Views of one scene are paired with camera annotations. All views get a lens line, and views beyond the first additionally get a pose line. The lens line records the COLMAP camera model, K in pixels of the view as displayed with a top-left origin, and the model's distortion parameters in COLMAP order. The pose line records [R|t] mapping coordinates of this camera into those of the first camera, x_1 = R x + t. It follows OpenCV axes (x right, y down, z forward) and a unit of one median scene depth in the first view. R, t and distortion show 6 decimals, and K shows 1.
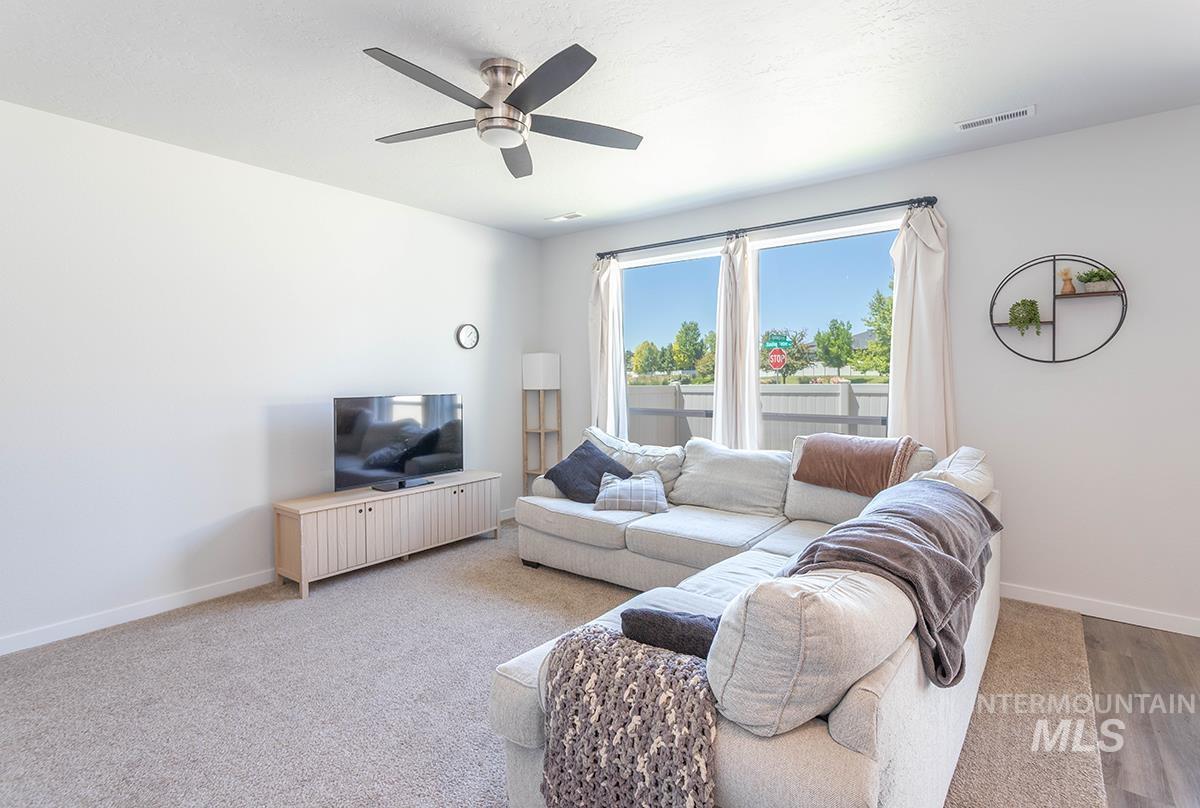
lens RADIAL K [[580.5, 0, 601.6], [0, 580.5, 393.3], [0, 0, 1]] dist [0.003409, -0.000159]
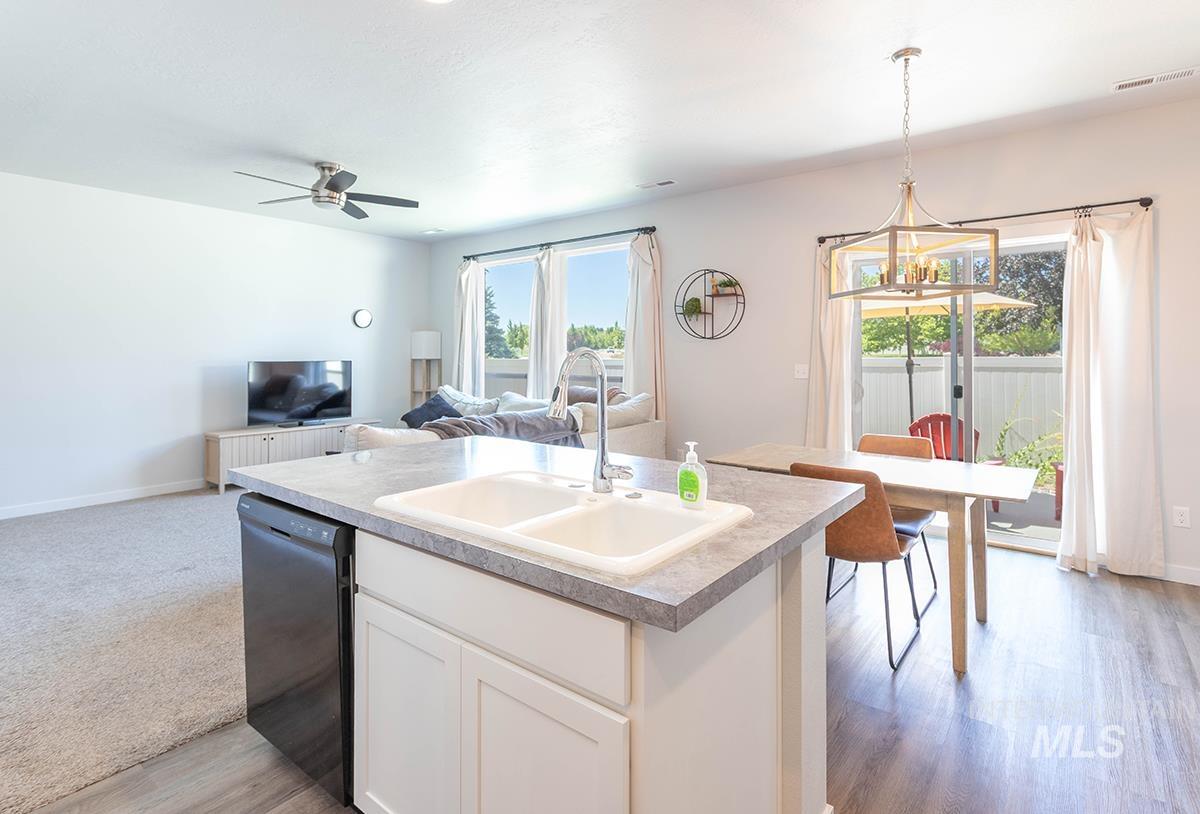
lens RADIAL K [[607.7, 0, 600.6], [0, 607.7, 352.4], [0, 0, 1]] dist [0.003102, 0.000896]
pose [[0.999928, 0.003542, -0.011435, 0.448542], [-0.003902, 0.999494, -0.031583, 0.030012], [0.011317, 0.031626, 0.999436, -0.526970]]
